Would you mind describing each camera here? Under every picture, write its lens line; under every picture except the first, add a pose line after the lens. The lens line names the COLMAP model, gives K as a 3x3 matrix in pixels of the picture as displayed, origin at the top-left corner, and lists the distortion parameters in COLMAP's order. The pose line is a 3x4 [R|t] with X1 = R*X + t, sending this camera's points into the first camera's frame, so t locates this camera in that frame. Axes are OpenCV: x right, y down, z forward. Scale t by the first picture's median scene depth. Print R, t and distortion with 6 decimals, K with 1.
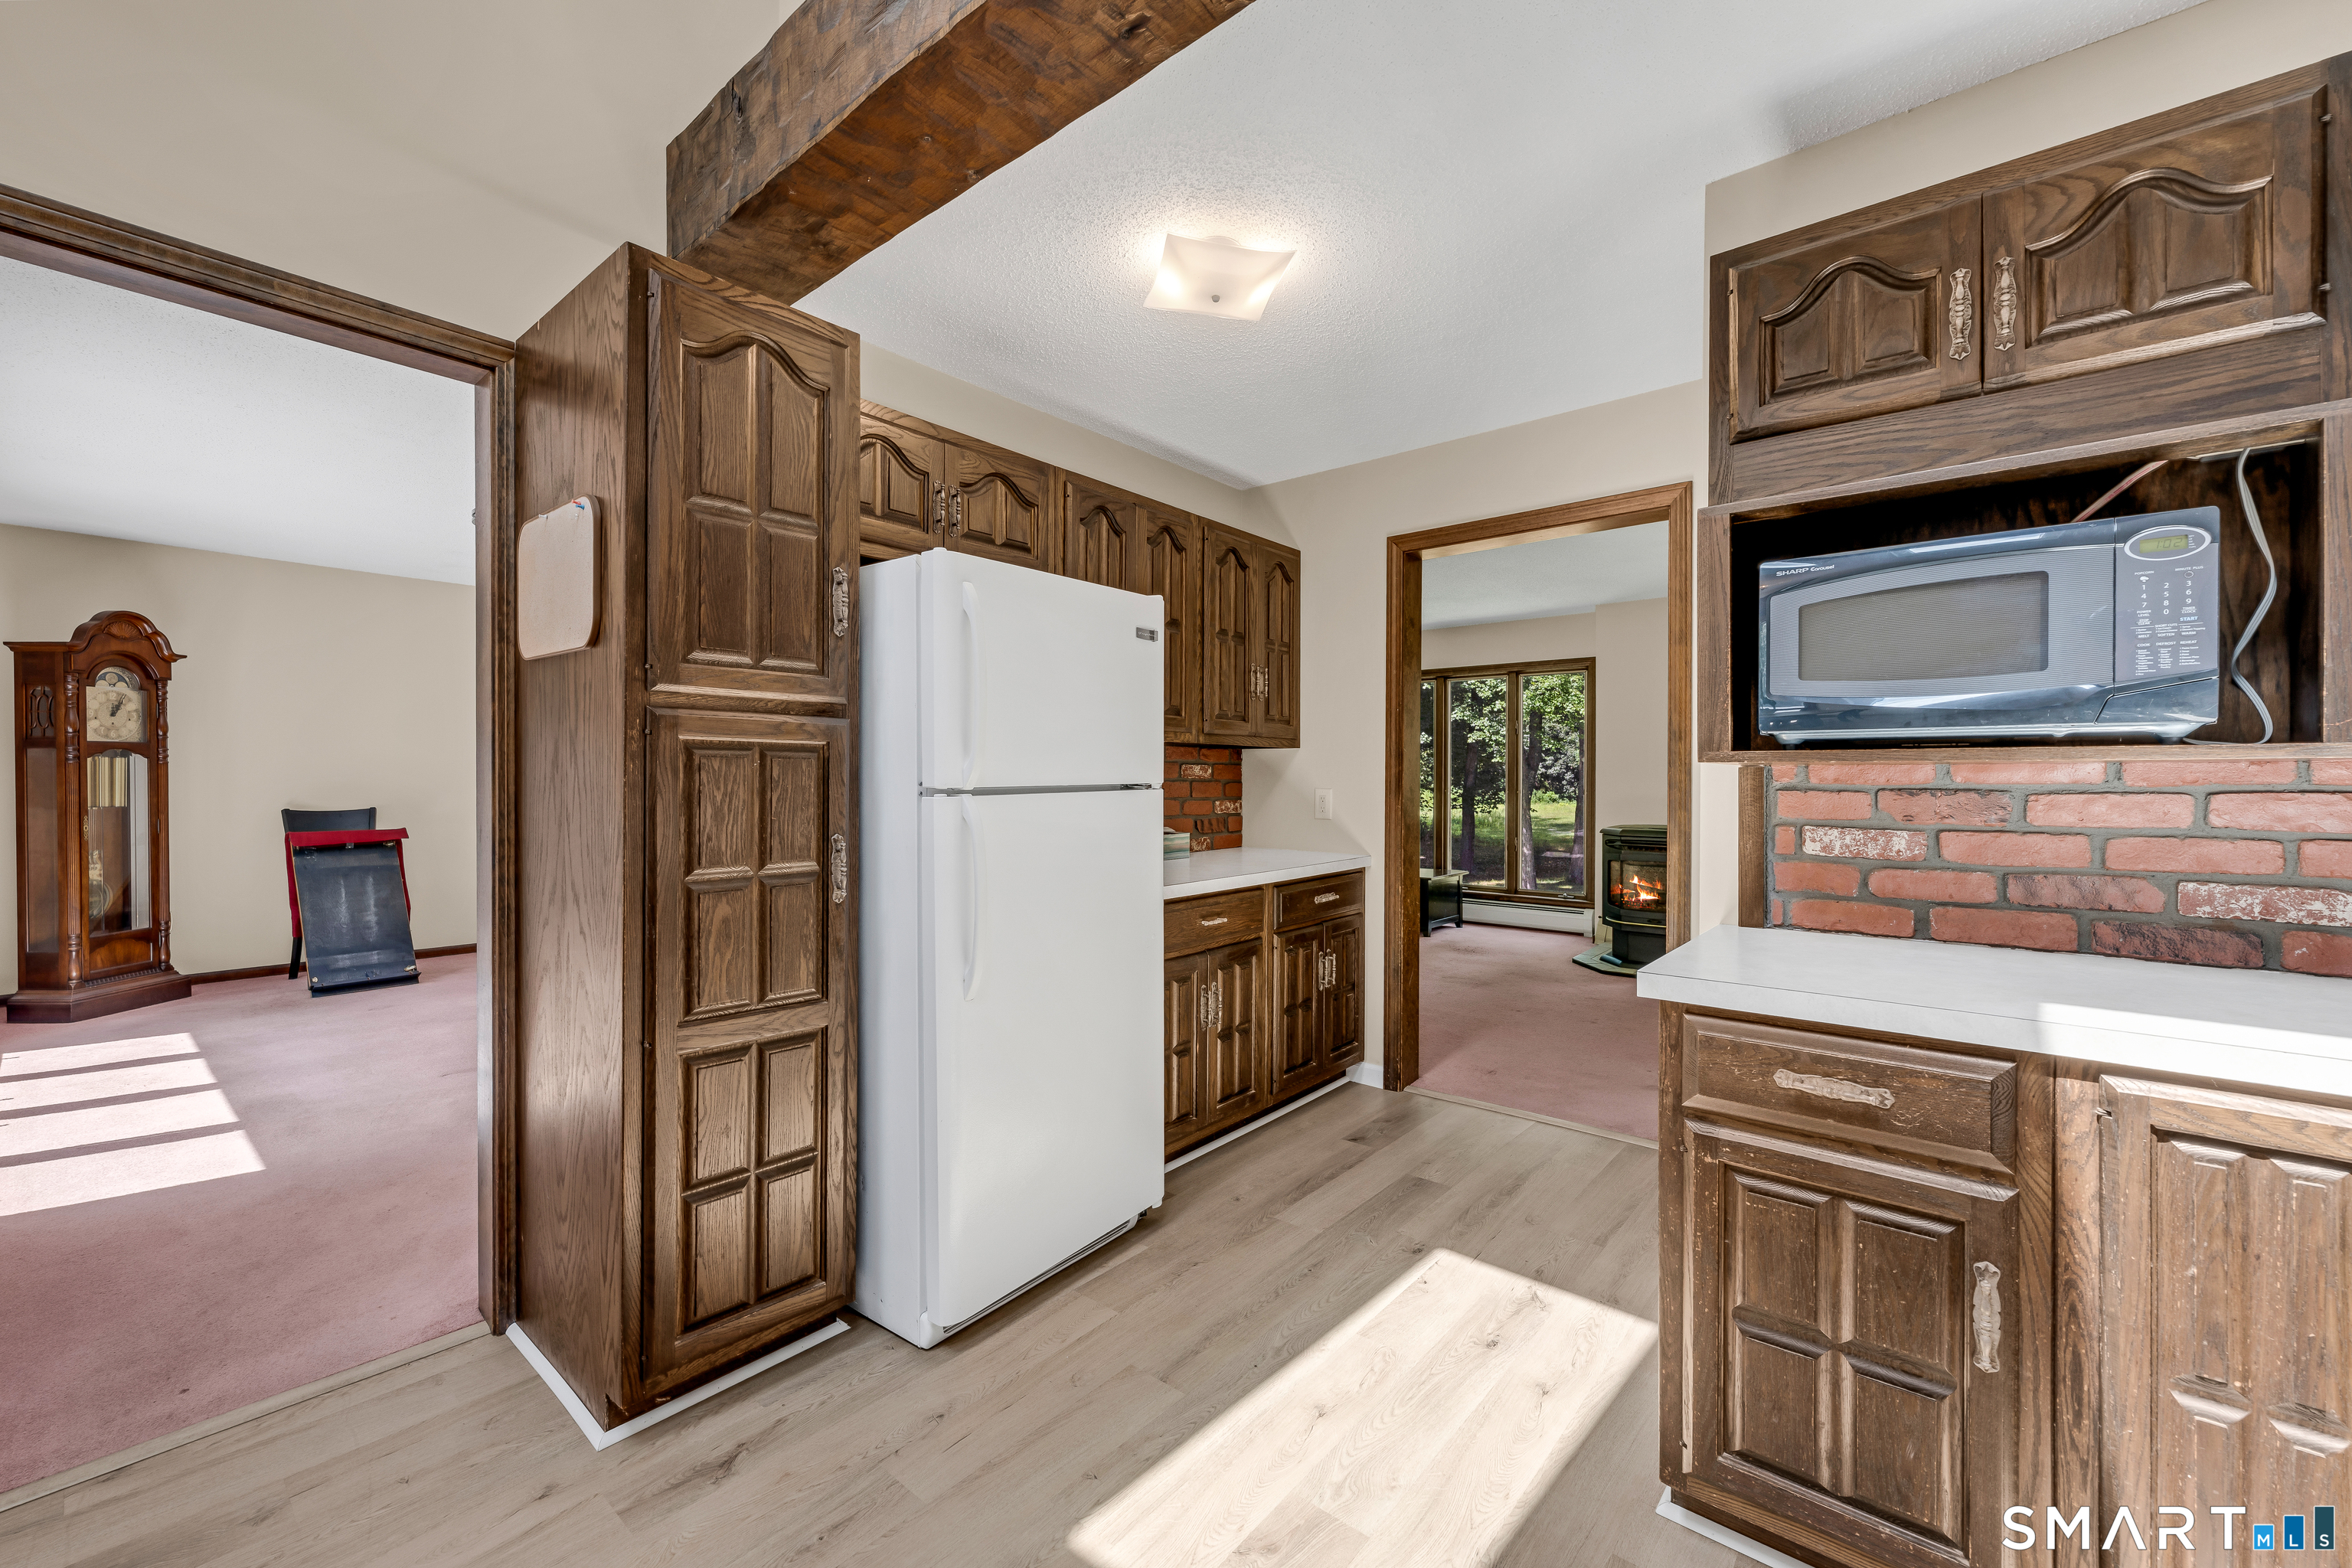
lens RADIAL K [[948.2, 0, 1174.6], [0, 948.2, 783.5], [0, 0, 1]] dist [0.001877, 0.000273]
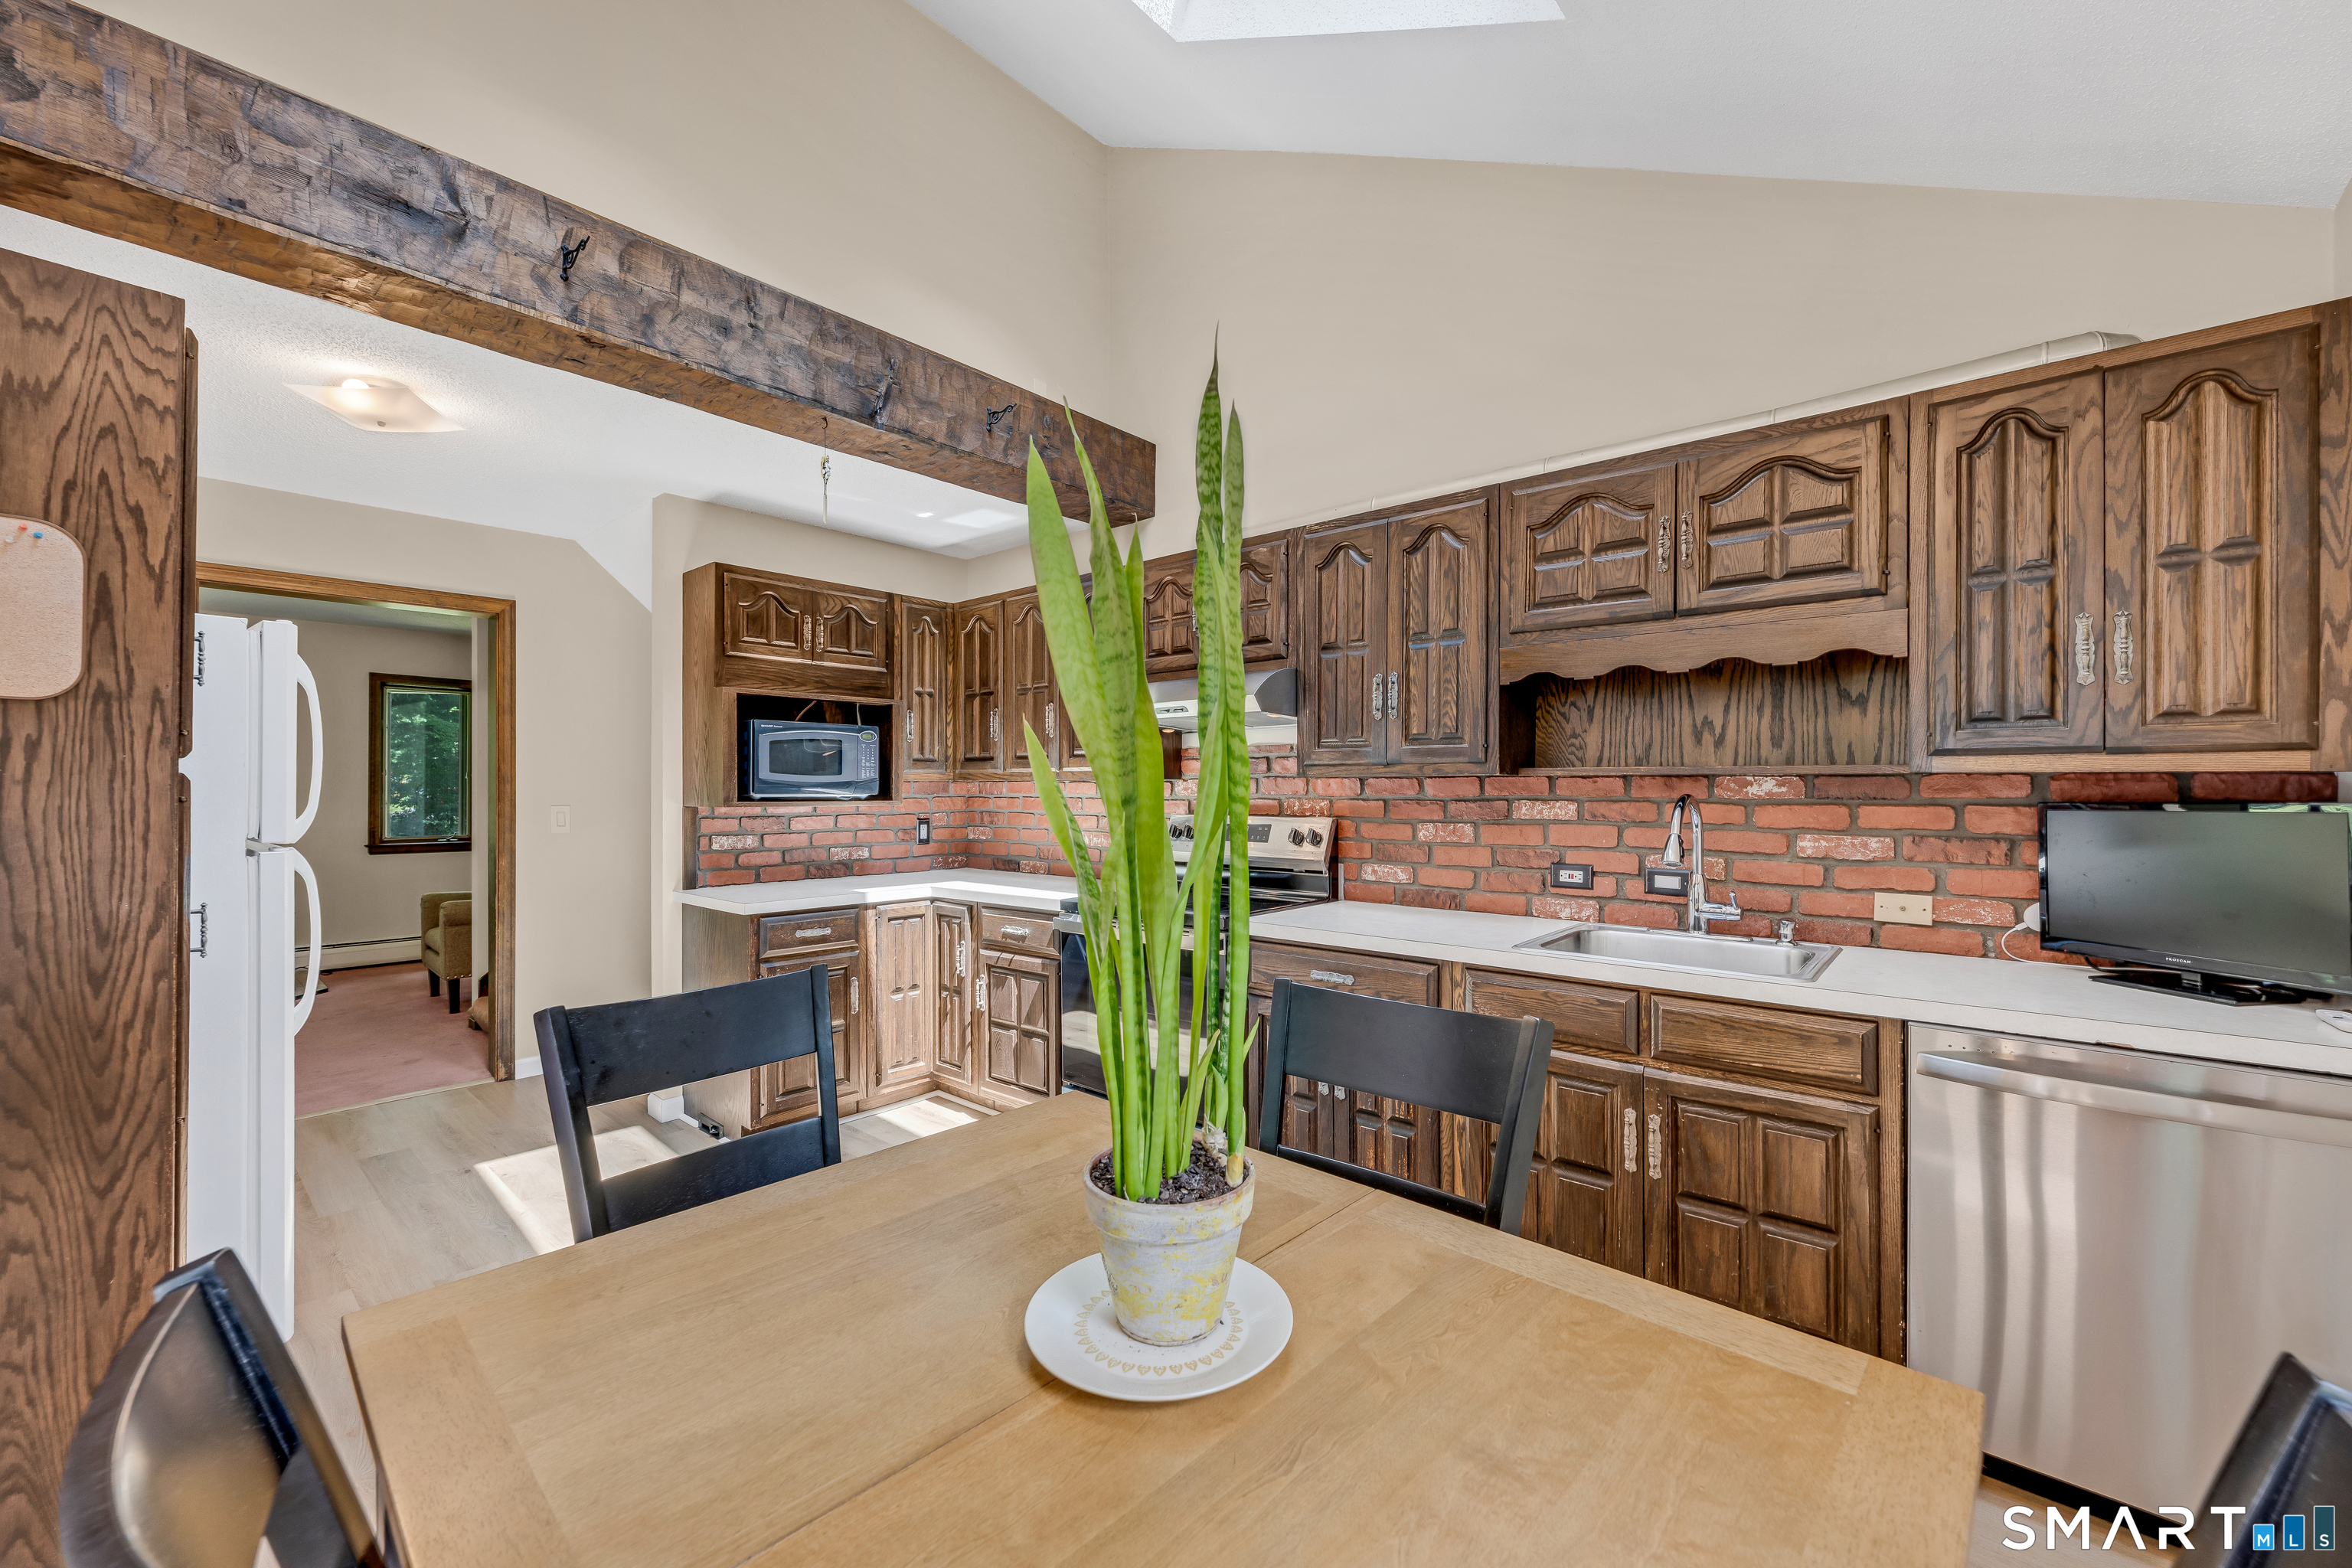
lens RADIAL K [[948.2, 0, 1175.3], [0, 948.2, 788.2], [0, 0, 1]] dist [0.001877, 0.000273]
pose [[0.012009, 0.001844, 0.999926, -1.590380], [0.008636, 0.999961, -0.001947, -0.053013], [-0.999891, 0.008659, 0.011993, -0.028215]]
